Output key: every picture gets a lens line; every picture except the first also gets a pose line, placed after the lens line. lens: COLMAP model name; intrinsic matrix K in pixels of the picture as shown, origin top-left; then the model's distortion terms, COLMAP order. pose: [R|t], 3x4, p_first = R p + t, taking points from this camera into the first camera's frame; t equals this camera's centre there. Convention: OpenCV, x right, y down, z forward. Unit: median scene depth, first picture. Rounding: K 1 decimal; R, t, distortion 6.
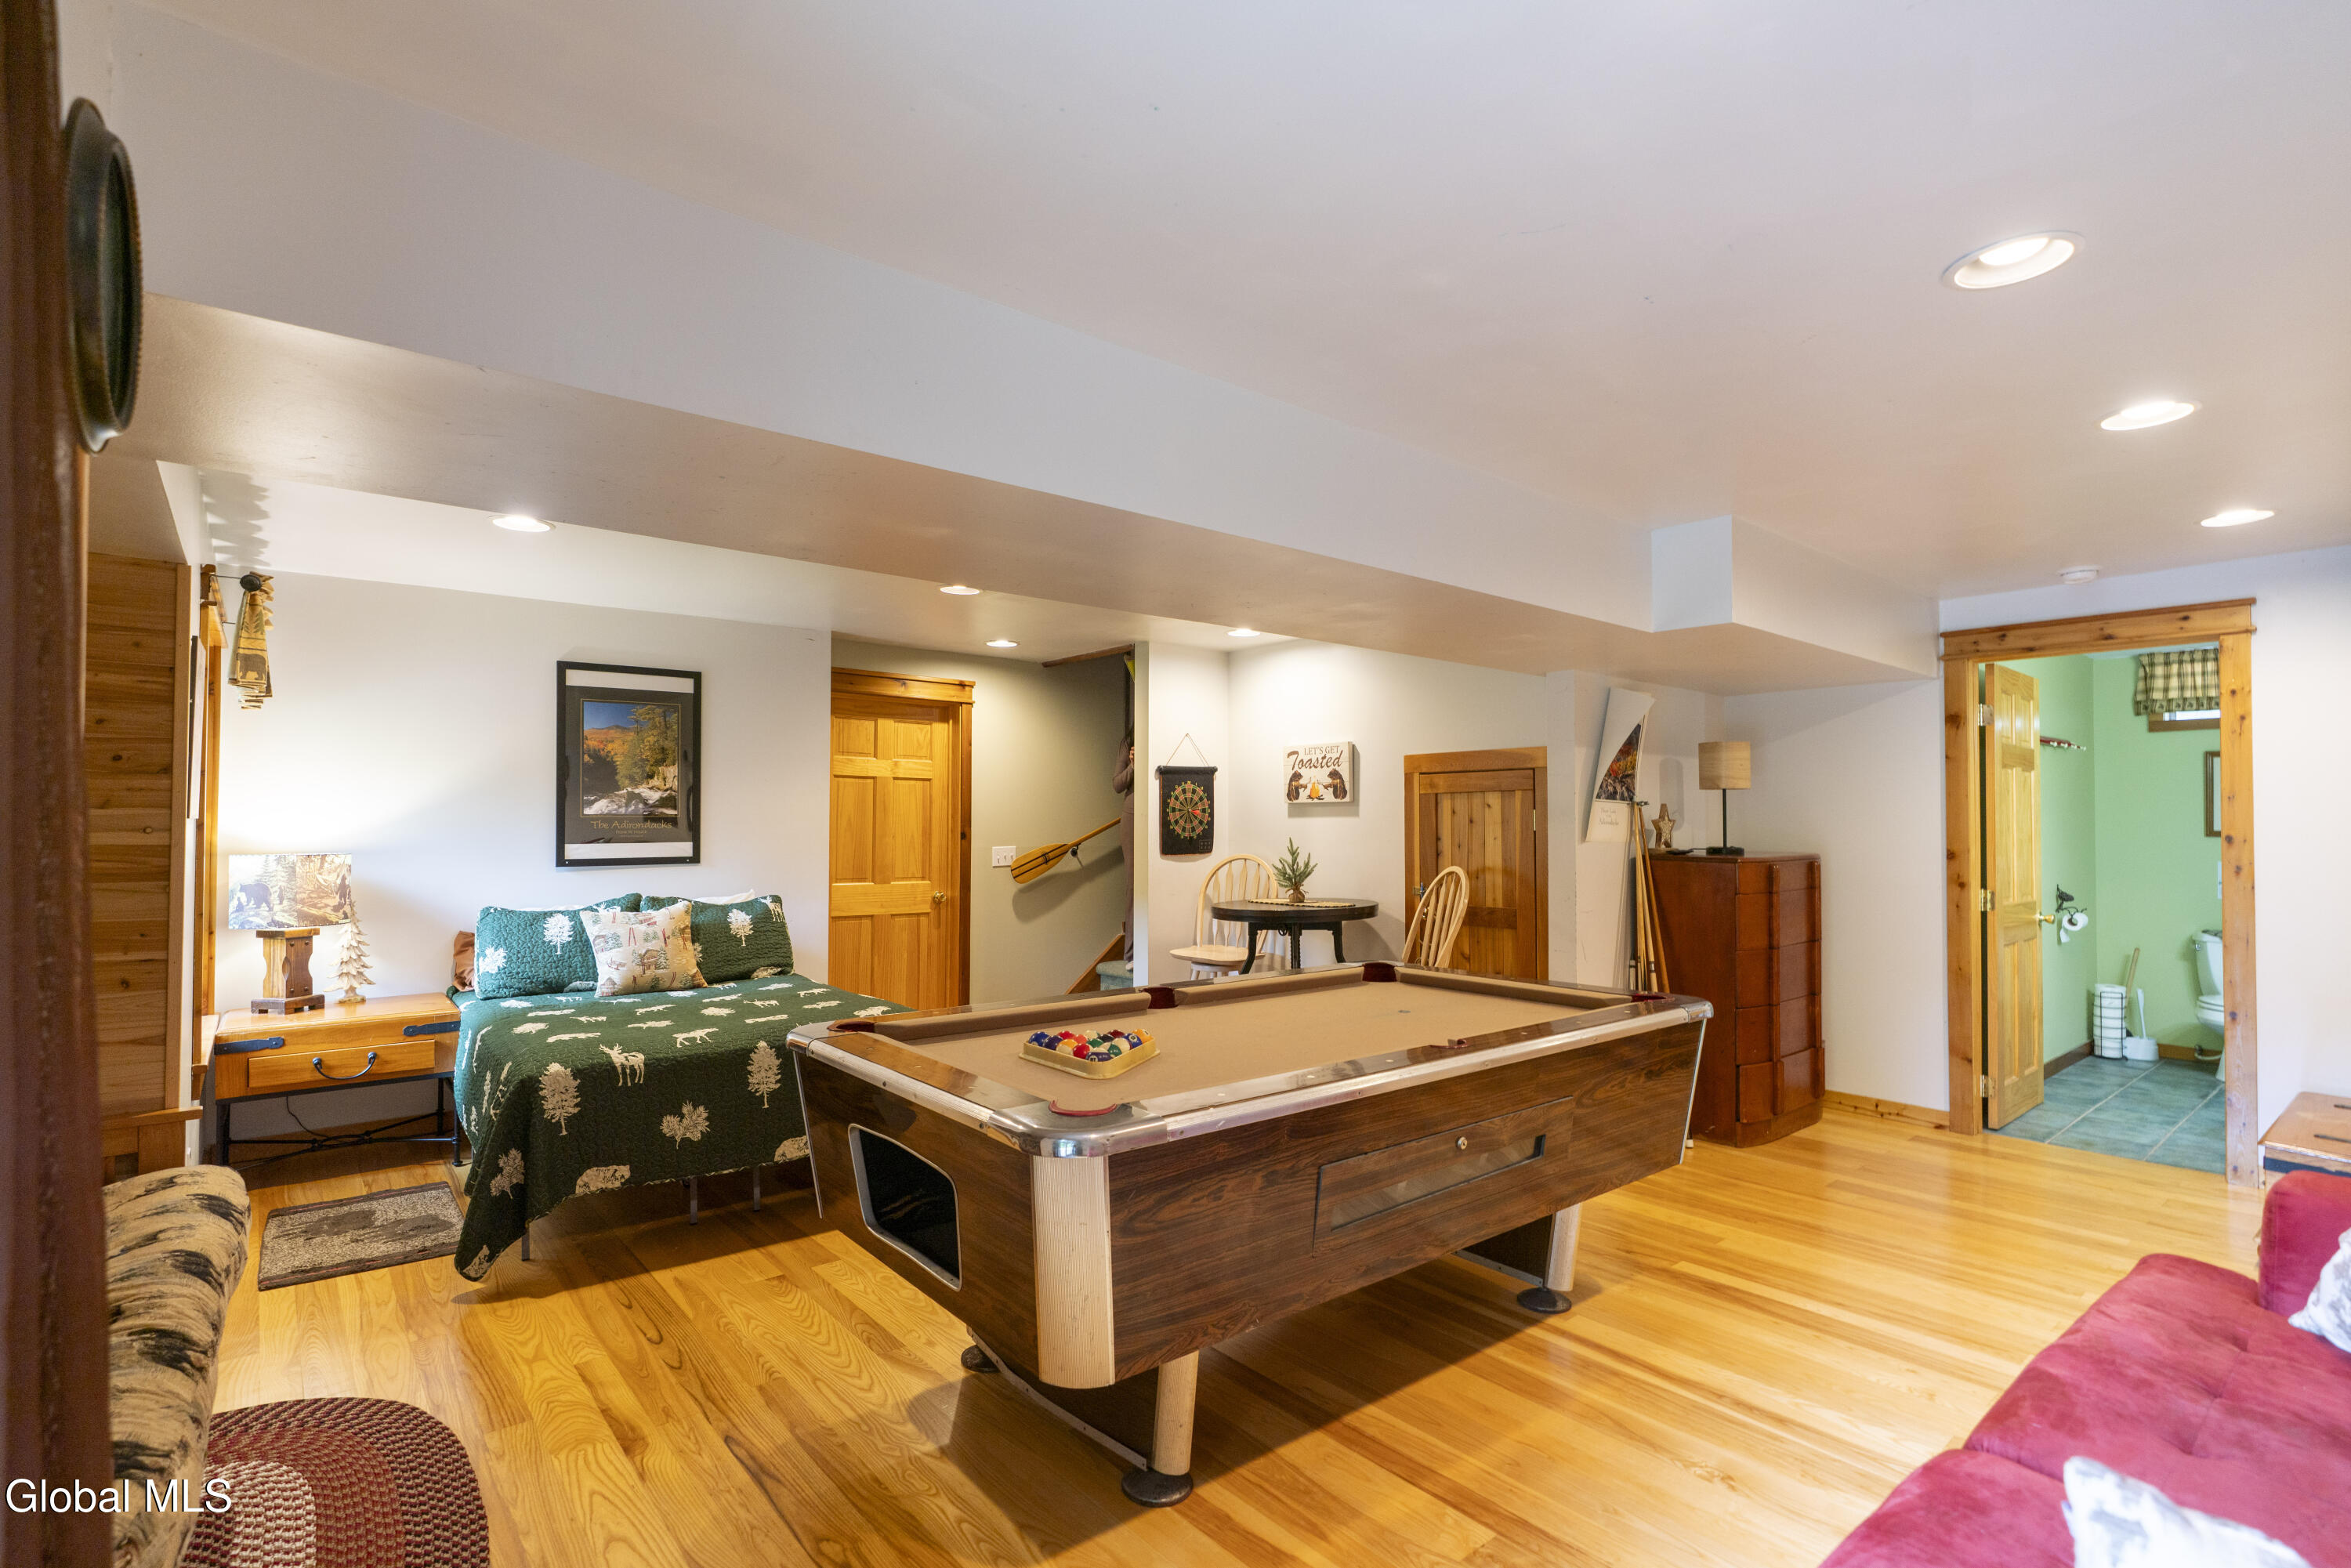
lens RADIAL K [[1100.4, 0, 1160.4], [0, 1100.4, 798.5], [0, 0, 1]] dist [-0.012773, -0.000067]
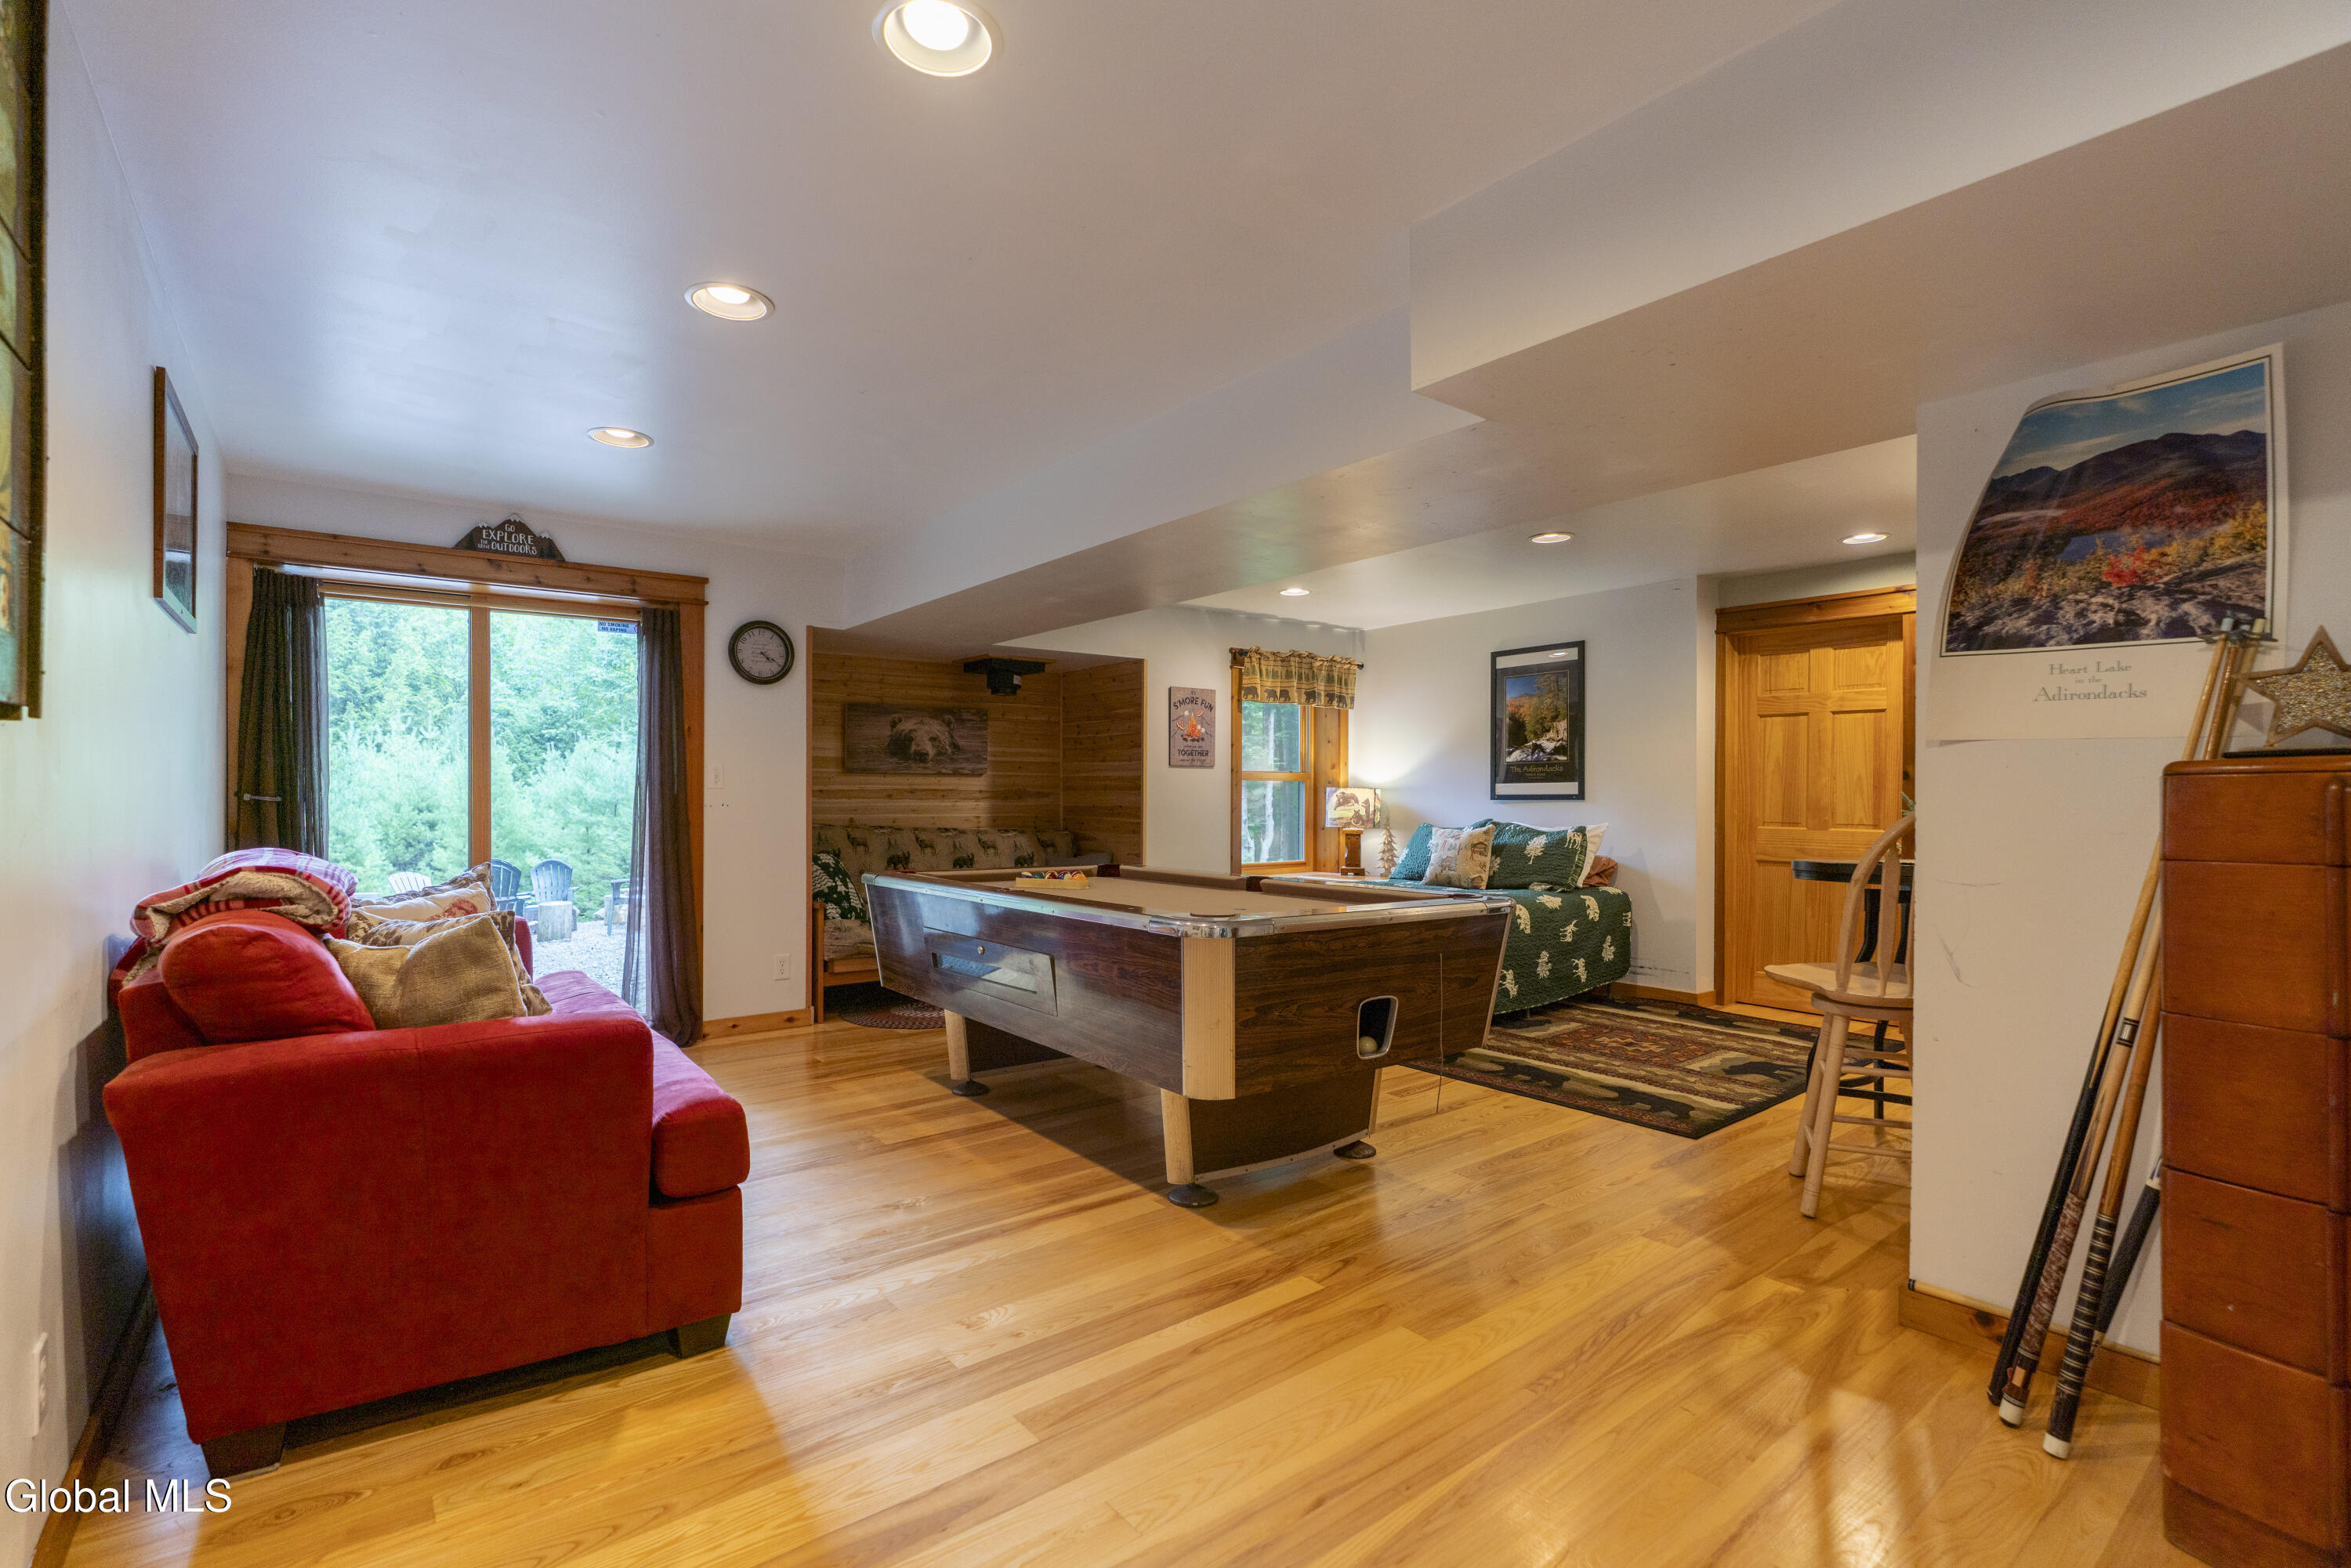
lens RADIAL K [[1049.7, 0, 1152.3], [0, 1049.7, 798.1], [0, 0, 1]] dist [-0.016457, 0.007145]
pose [[-0.021662, -0.001558, -0.999764, 0.789513], [0.017486, 0.999845, -0.001937, 0.054613], [0.999612, -0.017524, -0.021631, 0.592210]]
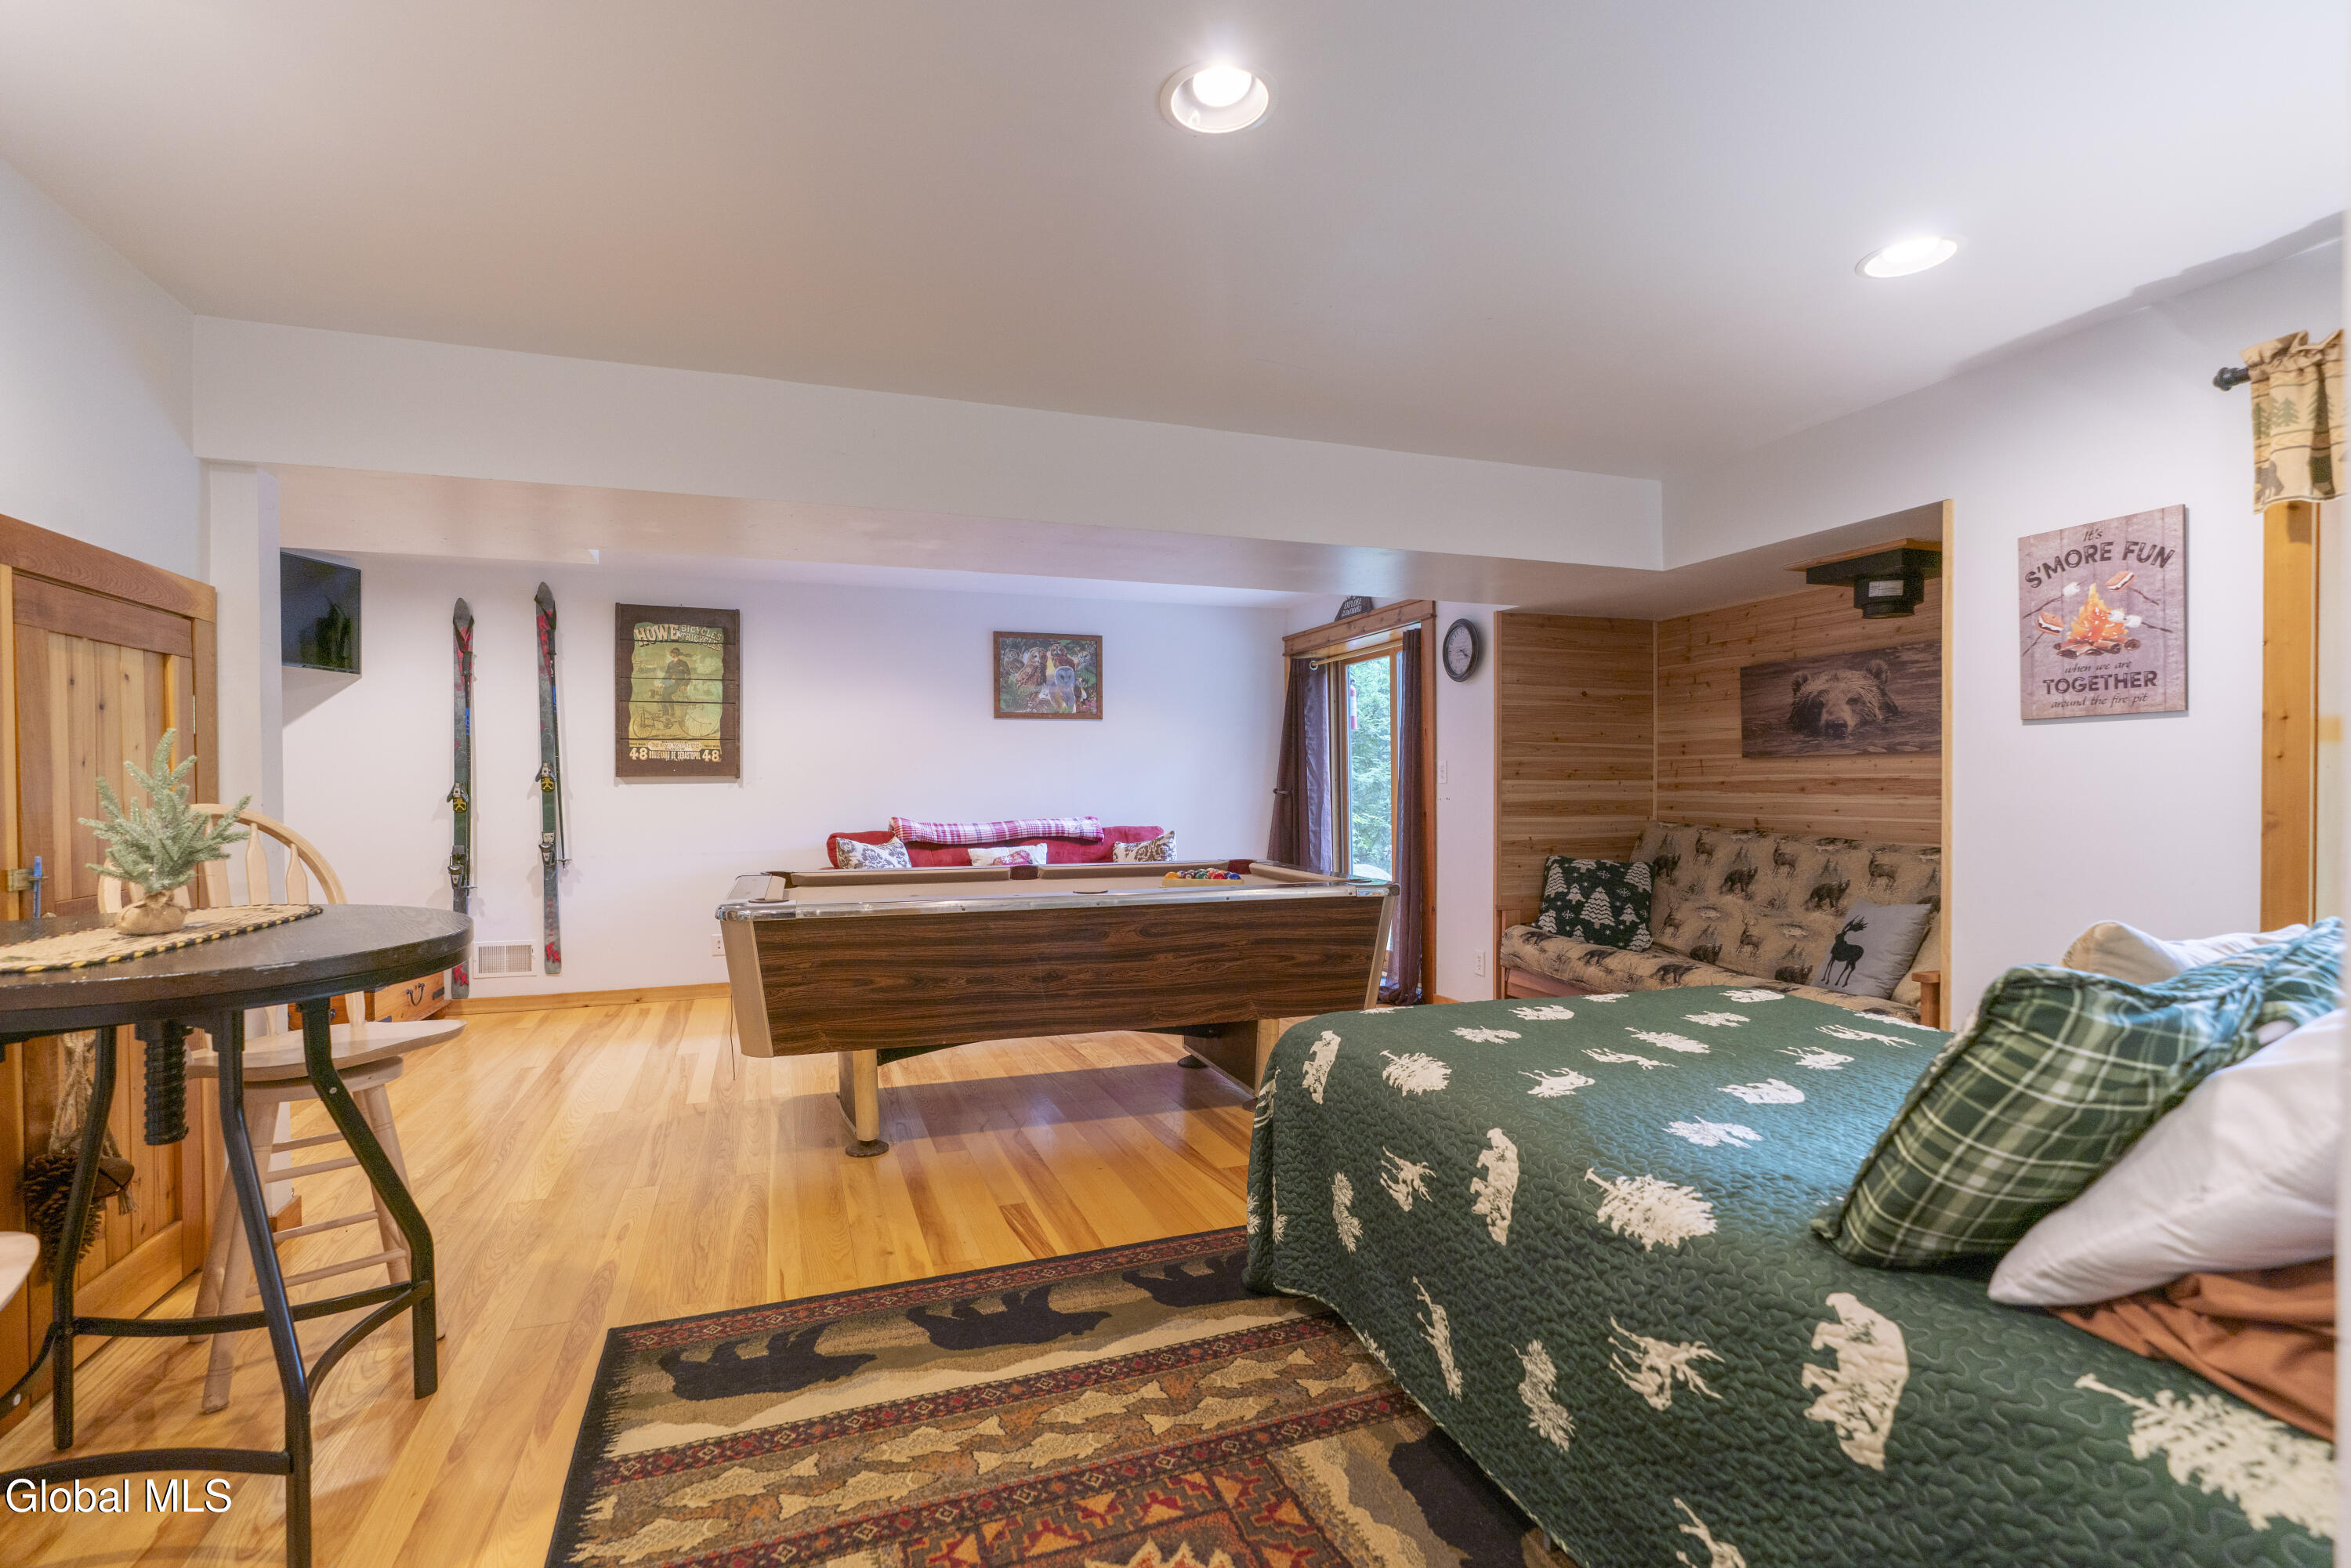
lens RADIAL K [[1049.7, 0, 1161.3], [0, 1049.7, 788.4], [0, 0, 1]] dist [-0.016457, 0.007145]
pose [[-0.950262, 0.001307, 0.311450, -0.249274], [-0.004018, 0.999857, -0.016457, 0.060507], [-0.311427, -0.016890, -0.950120, 1.271014]]
